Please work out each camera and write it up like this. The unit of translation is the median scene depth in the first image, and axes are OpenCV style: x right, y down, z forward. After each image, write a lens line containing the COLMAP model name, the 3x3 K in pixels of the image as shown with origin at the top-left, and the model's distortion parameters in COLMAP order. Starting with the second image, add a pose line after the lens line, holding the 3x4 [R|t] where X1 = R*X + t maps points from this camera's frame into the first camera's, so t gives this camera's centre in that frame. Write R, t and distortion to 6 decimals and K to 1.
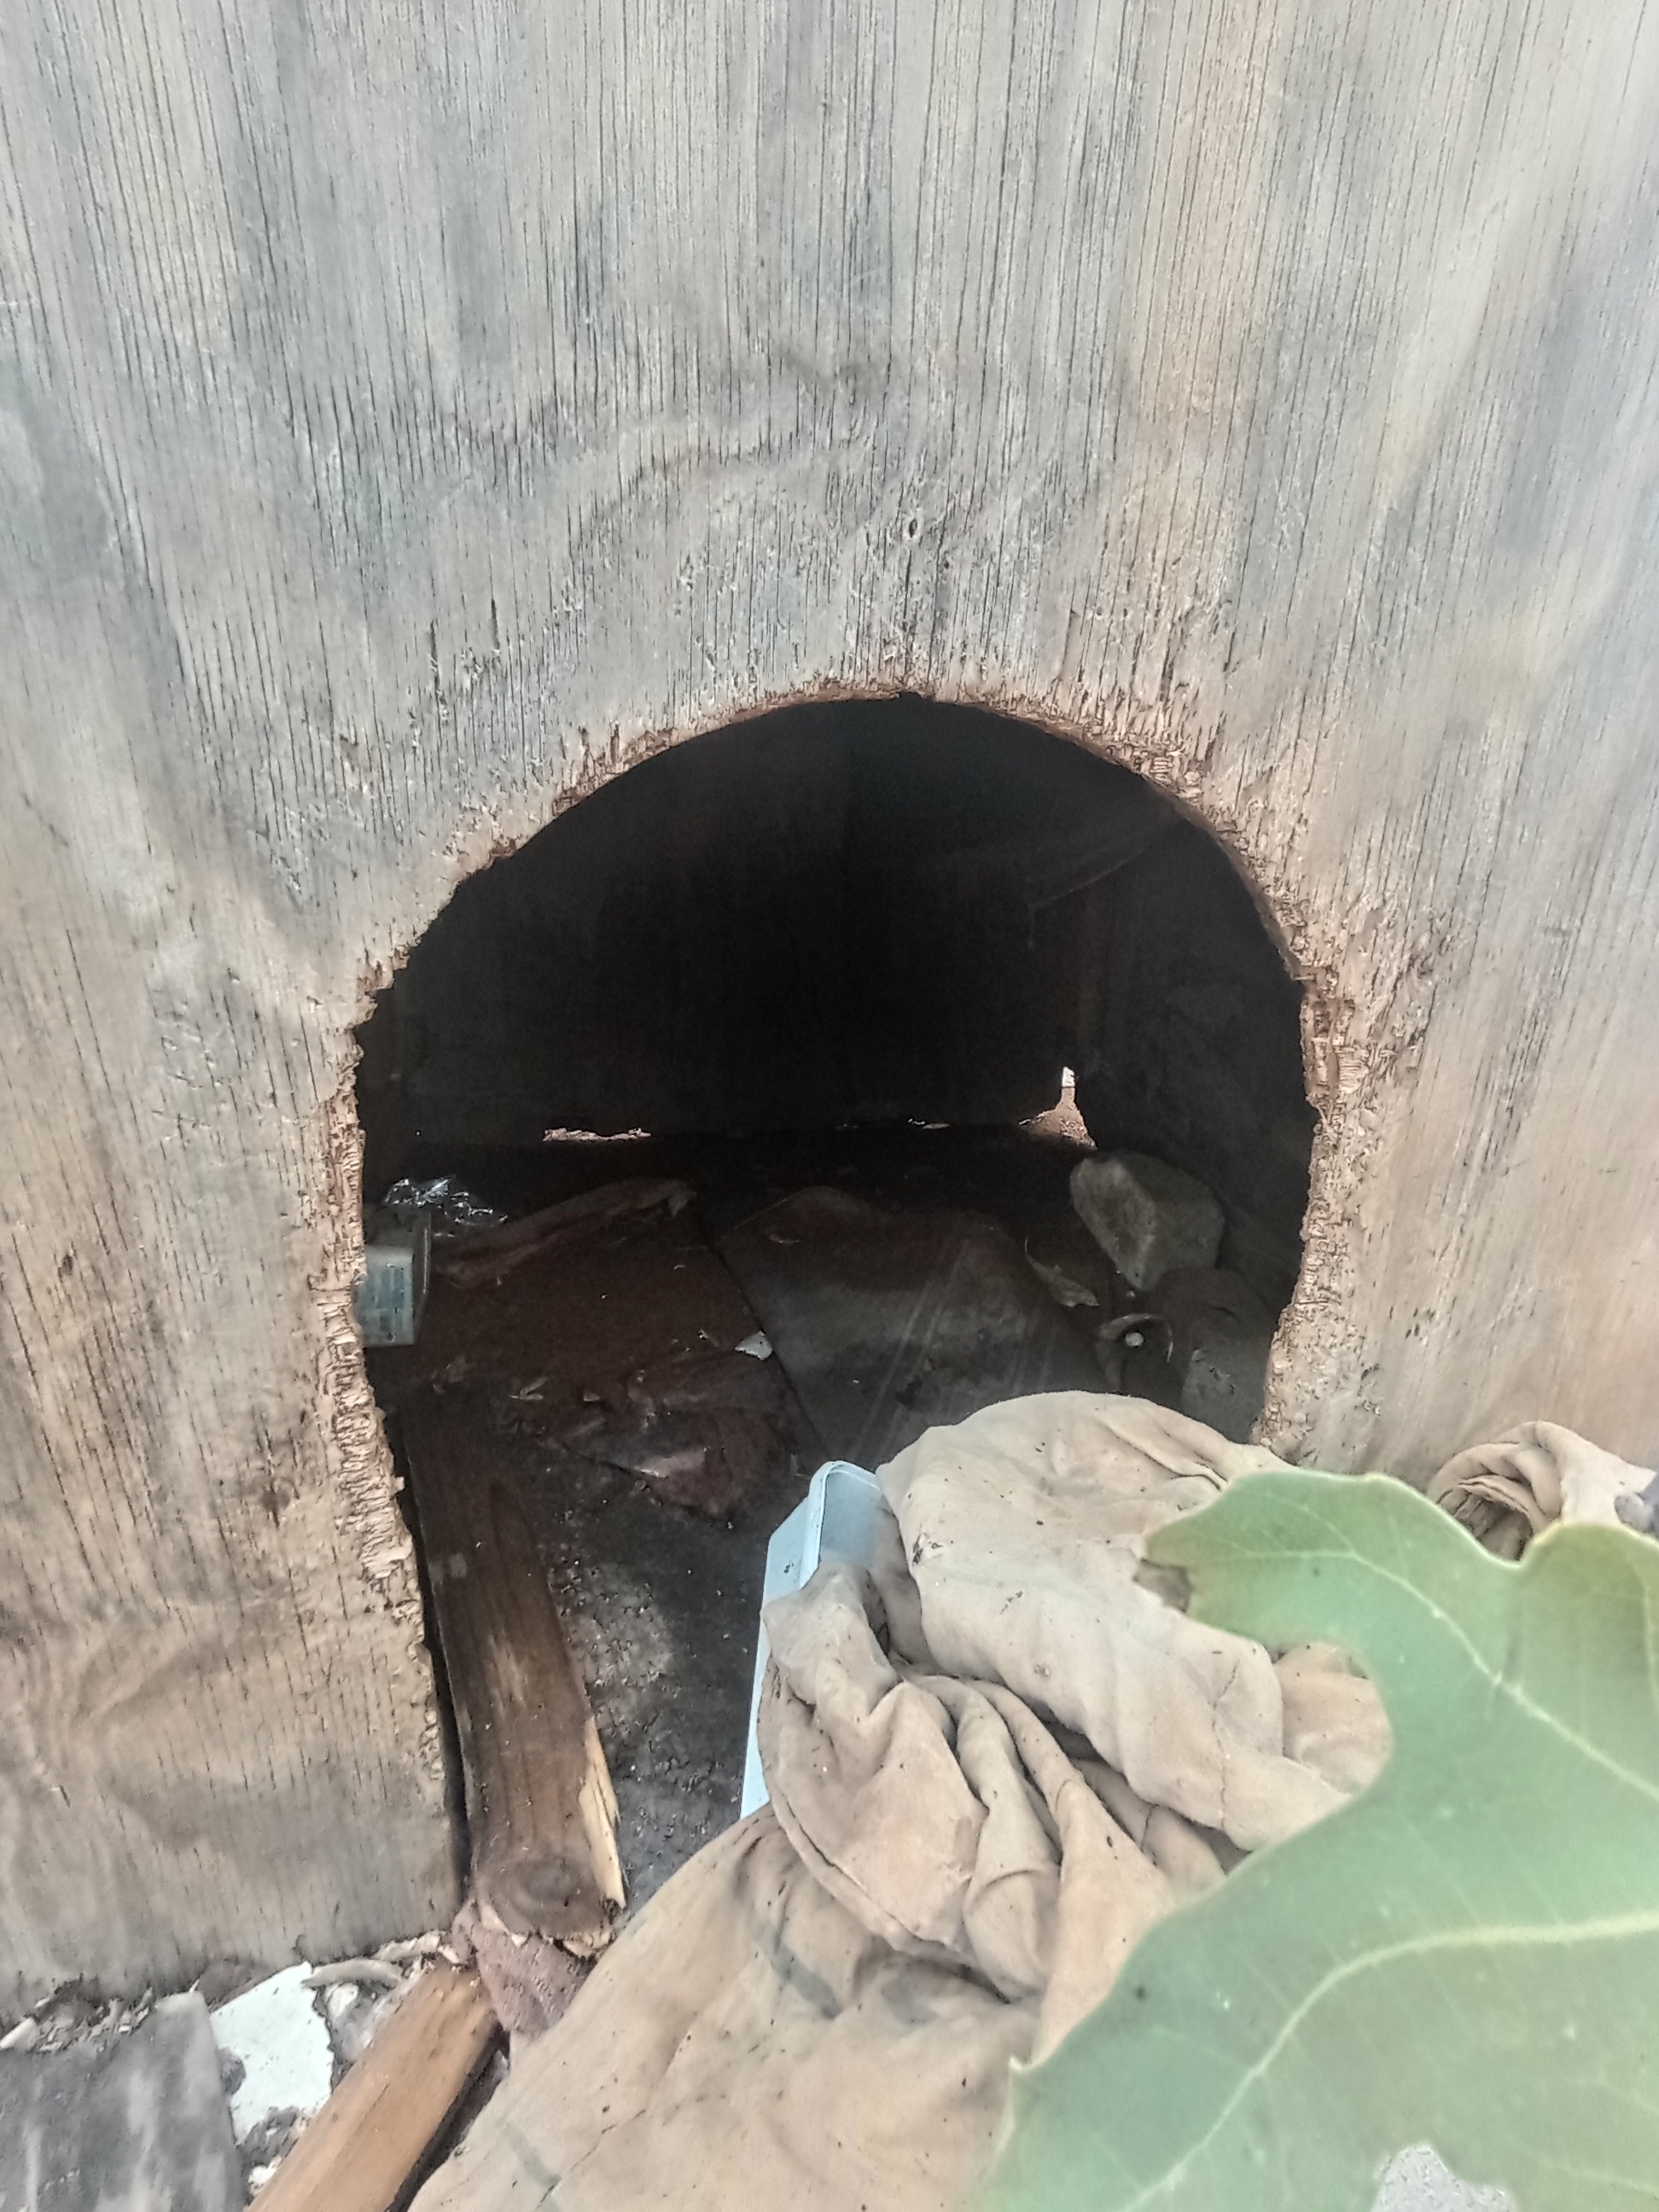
lens RADIAL K [[1051.5, 0, 839.3], [0, 1051.5, 1115.6], [0, 0, 1]] dist [-0.003062, -0.000947]
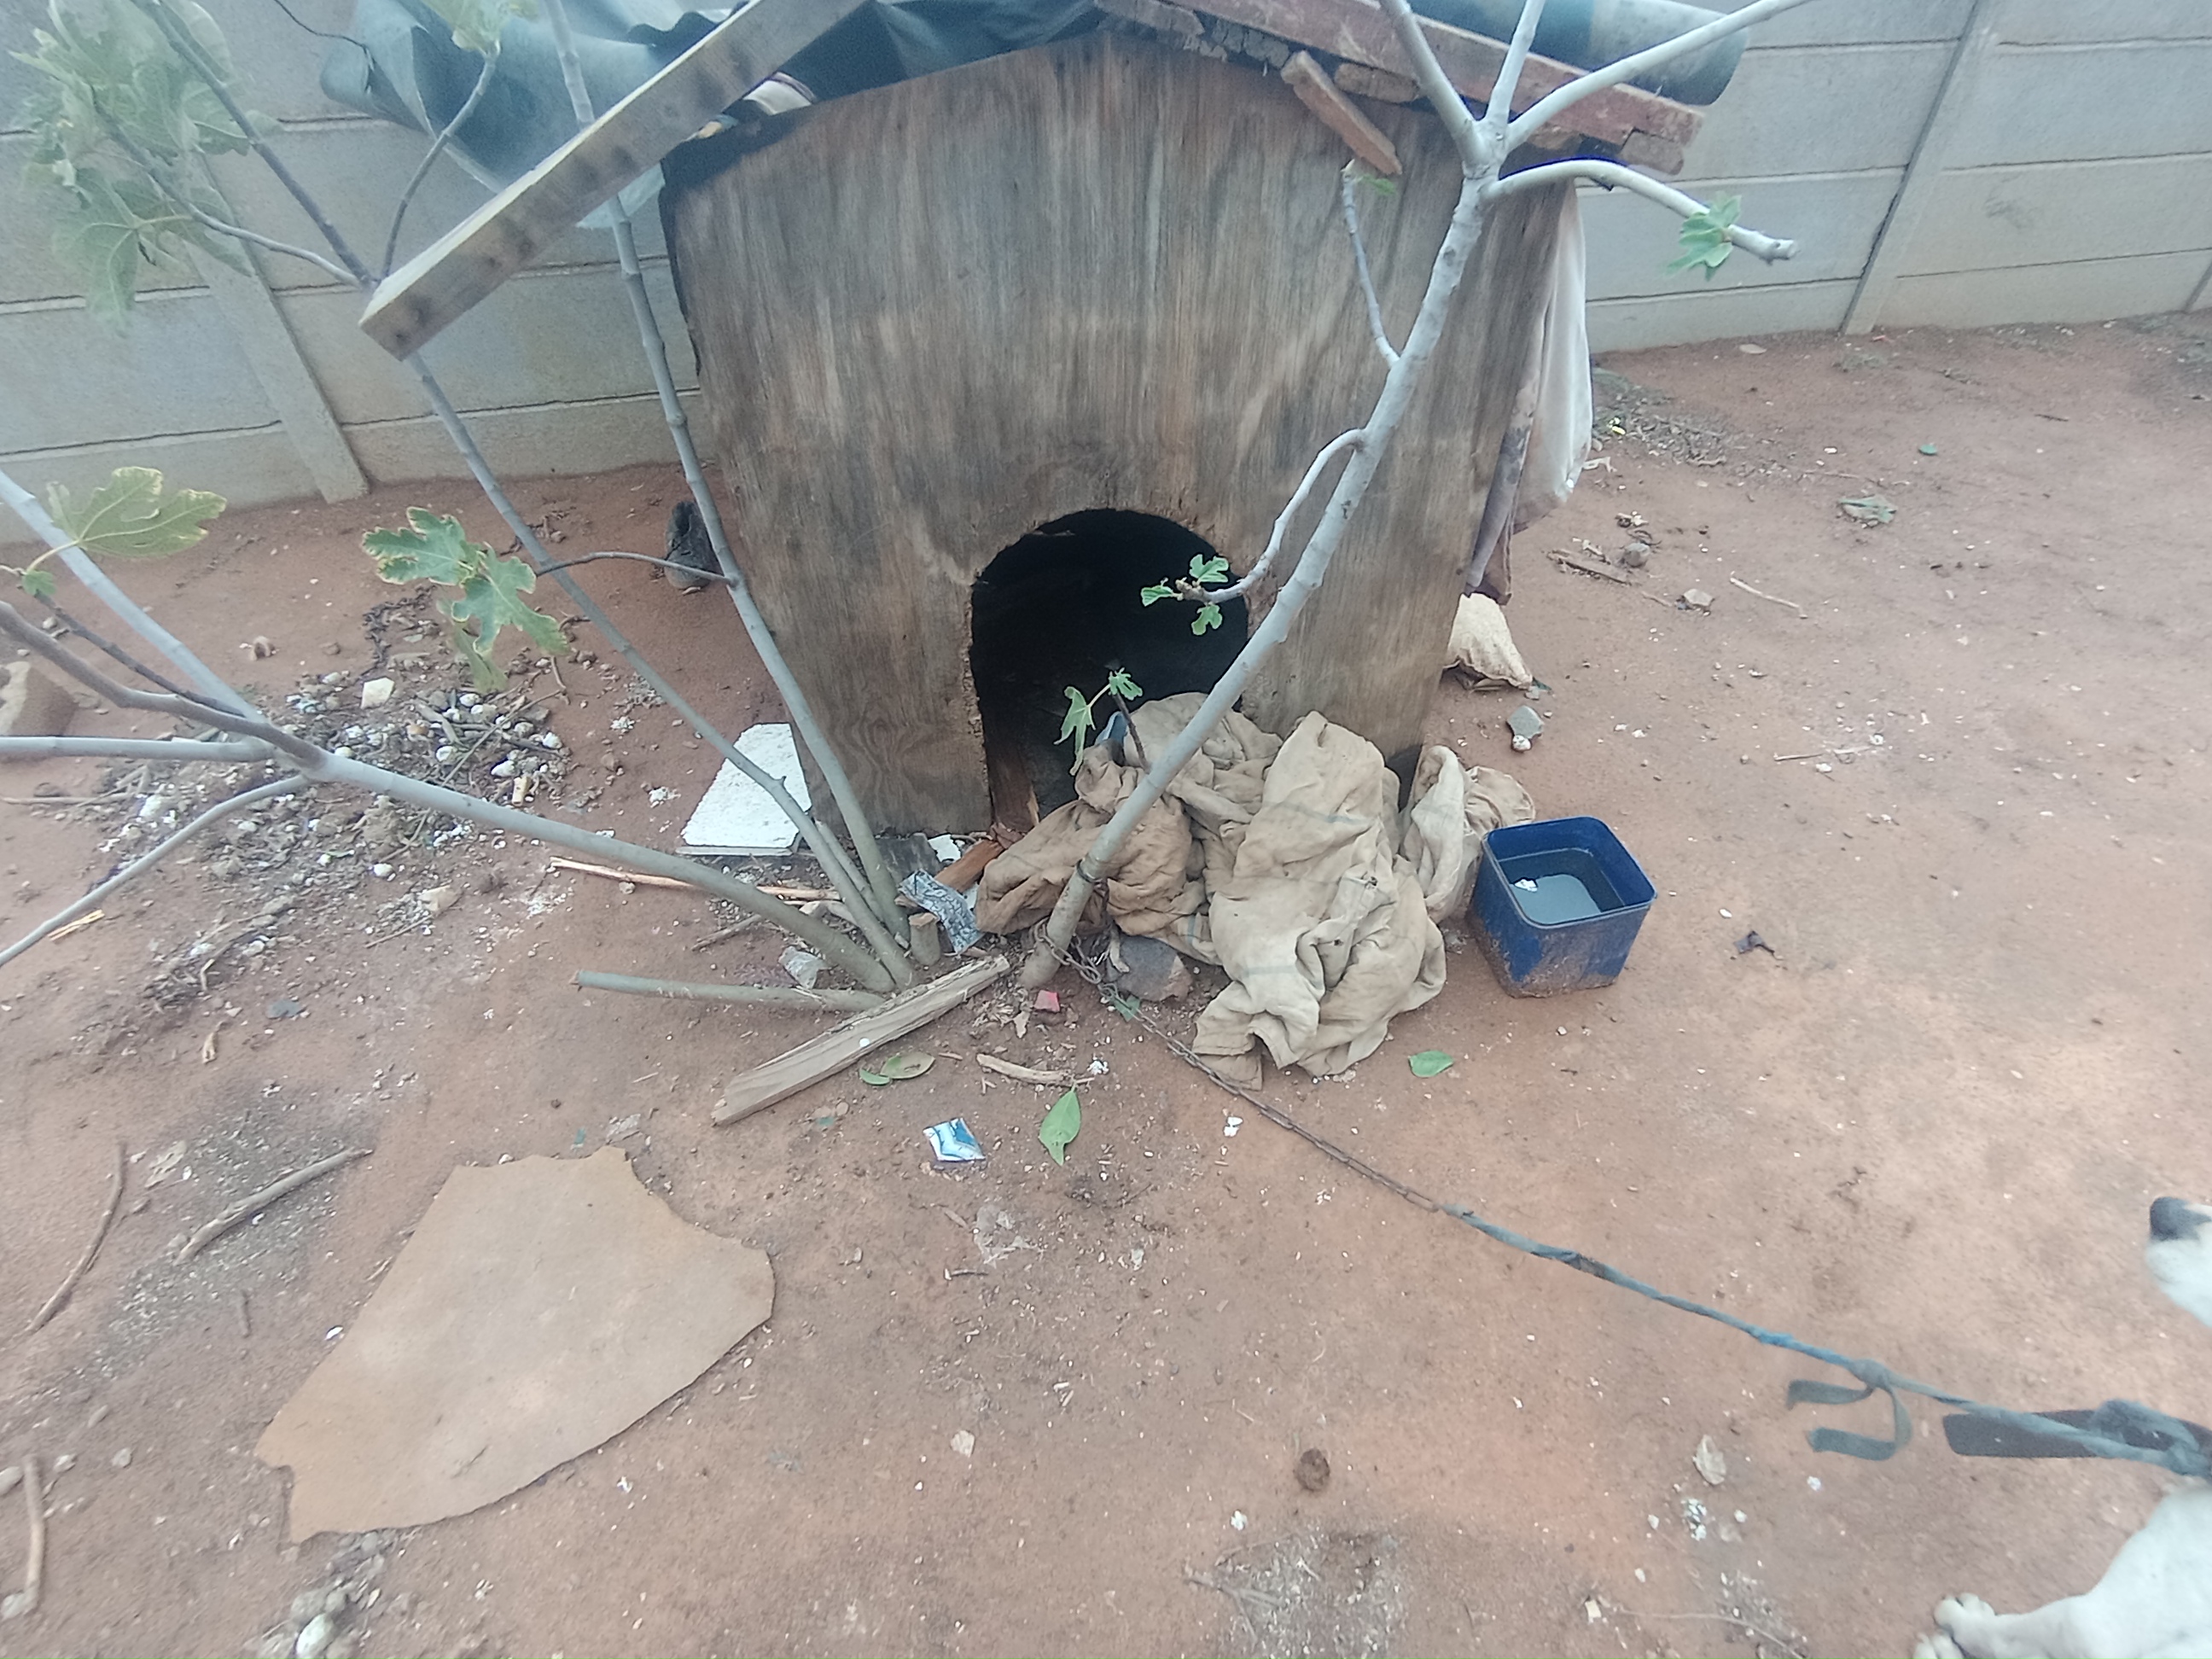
lens RADIAL K [[1051.5, 0, 1119.5], [0, 1051.5, 816.1], [0, 0, 1]] dist [-0.003062, -0.000947]
pose [[0.983415, 0.100459, -0.151009, 0.661207], [-0.039468, 0.931171, 0.362439, -0.620001], [0.177025, -0.350468, 0.919692, -2.443442]]
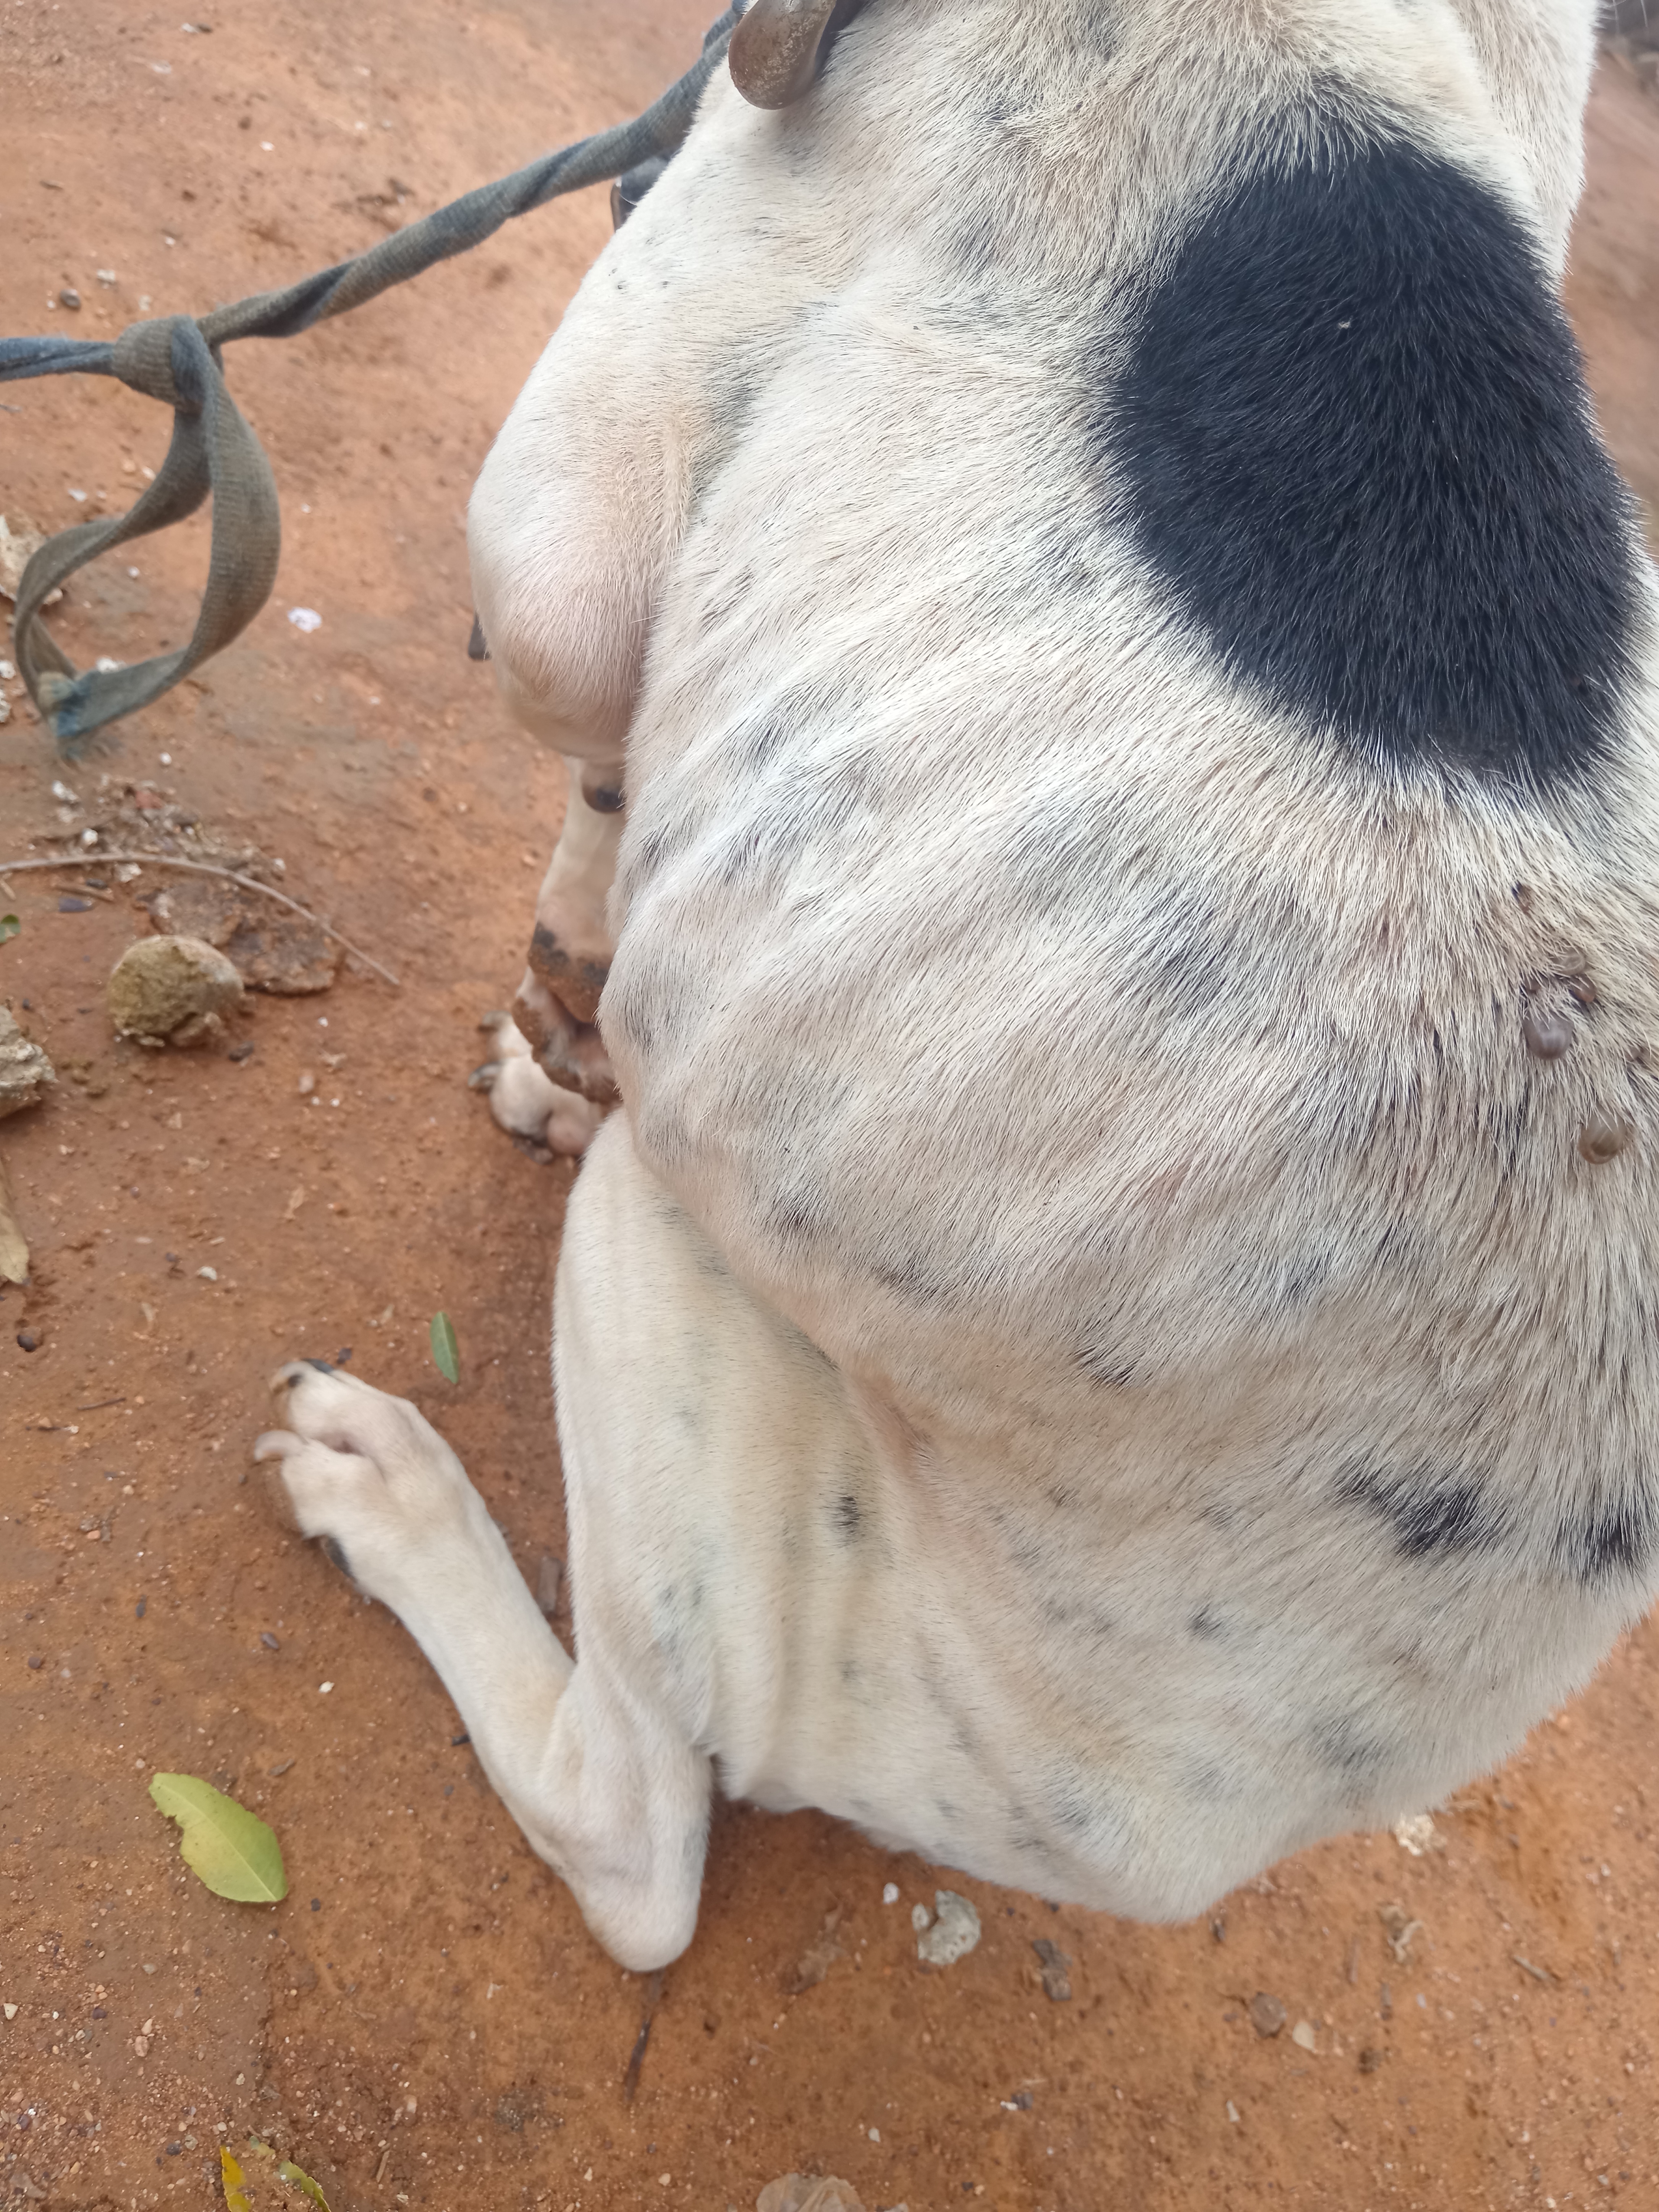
lens RADIAL K [[1760.6, 0, 827.6], [0, 1760.6, 1092.4], [0, 0, 1]] dist [-0.024749, 0.020064]
pose [[0.791278, -0.047793, 0.609585, 1.462188], [-0.277171, 0.860597, 0.427257, 1.253631], [-0.545027, -0.507039, 0.667725, -1.927057]]
